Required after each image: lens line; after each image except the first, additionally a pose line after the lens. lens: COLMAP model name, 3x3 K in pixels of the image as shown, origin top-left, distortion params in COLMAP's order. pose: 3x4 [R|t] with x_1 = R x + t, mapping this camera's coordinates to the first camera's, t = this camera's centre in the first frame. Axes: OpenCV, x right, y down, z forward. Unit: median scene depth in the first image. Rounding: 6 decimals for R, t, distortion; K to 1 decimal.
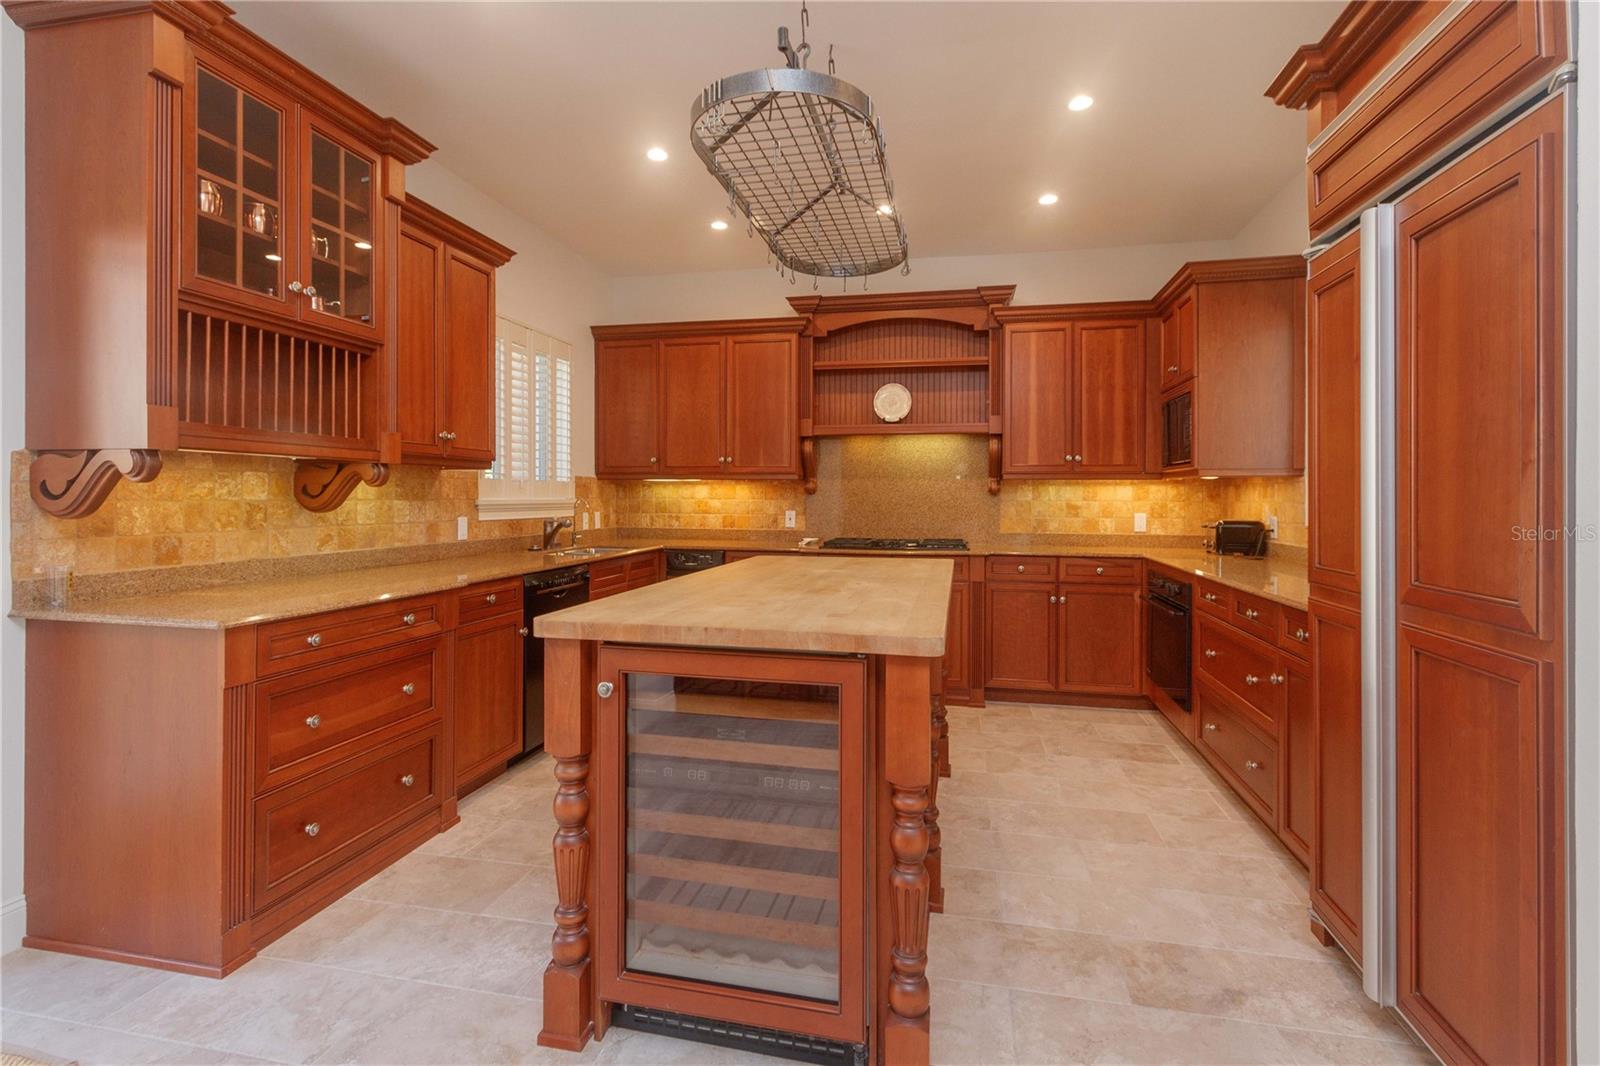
lens RADIAL K [[753.2, 0, 795.5], [0, 753.2, 495.0], [0, 0, 1]] dist [0.000538, 0.000802]
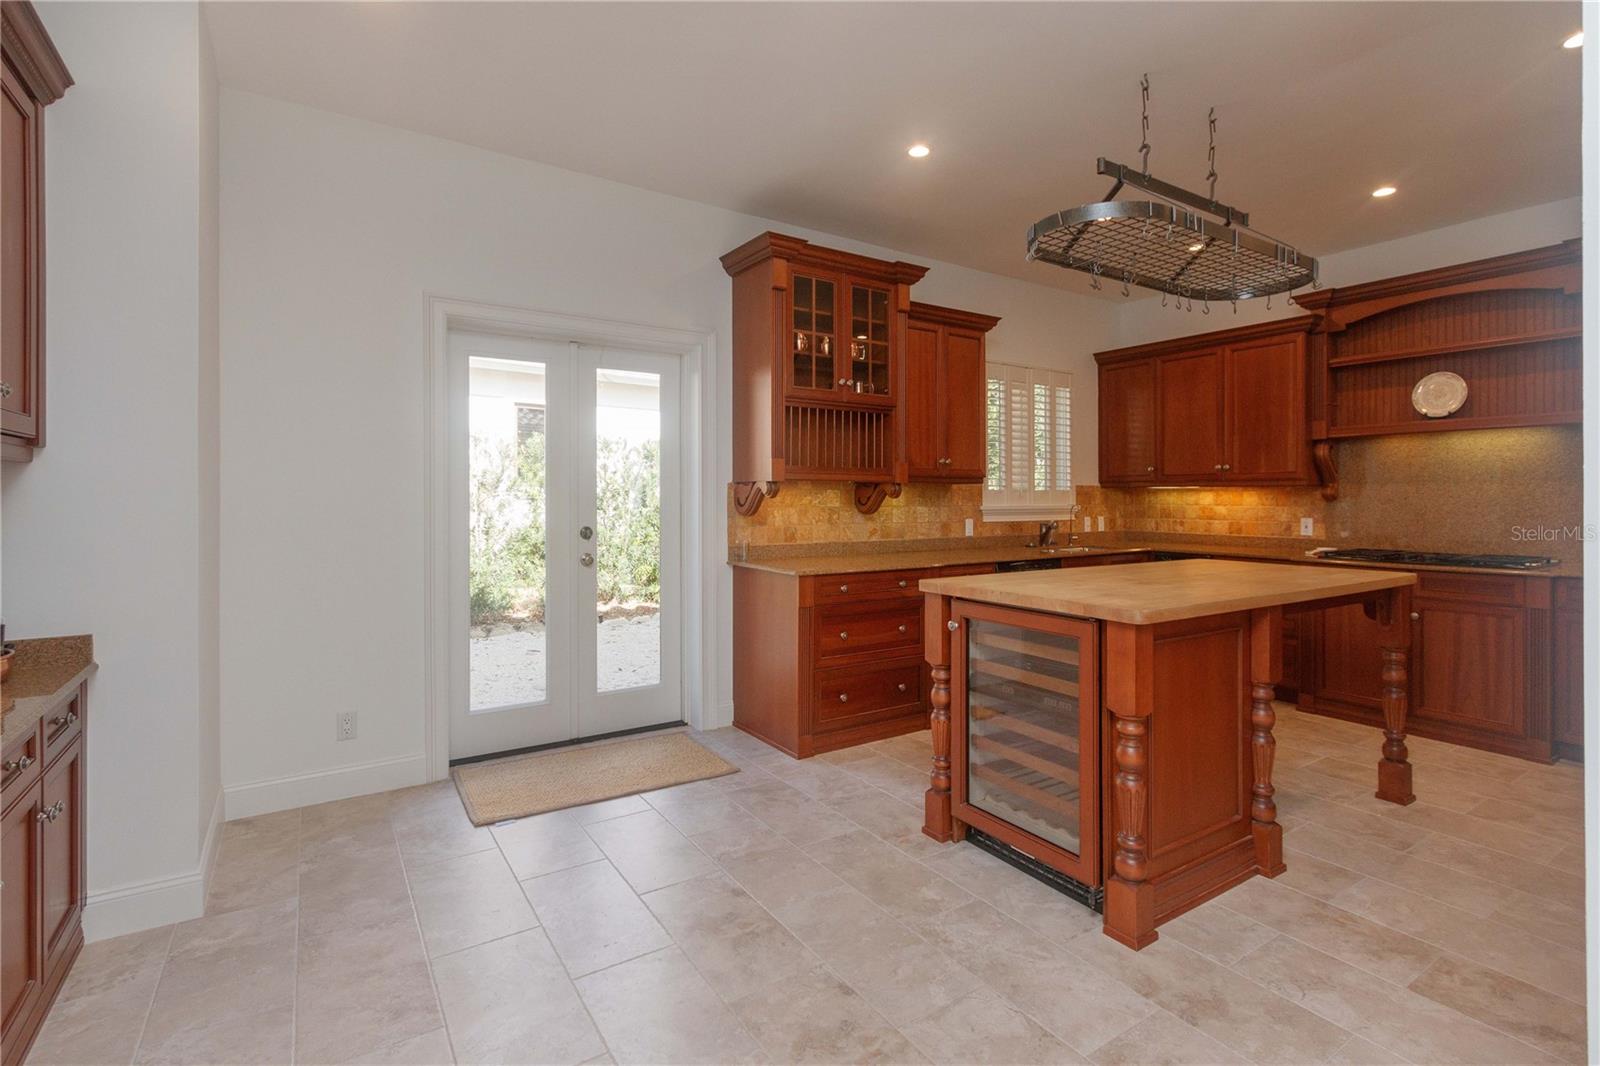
lens RADIAL K [[753.2, 0, 795.5], [0, 753.2, 495.0], [0, 0, 1]] dist [0.000538, 0.000802]
pose [[0.710294, -0.005353, -0.703885, 0.401246], [0.003161, 0.999985, -0.004415, -0.012046], [0.703898, 0.000912, 0.710301, -0.245867]]
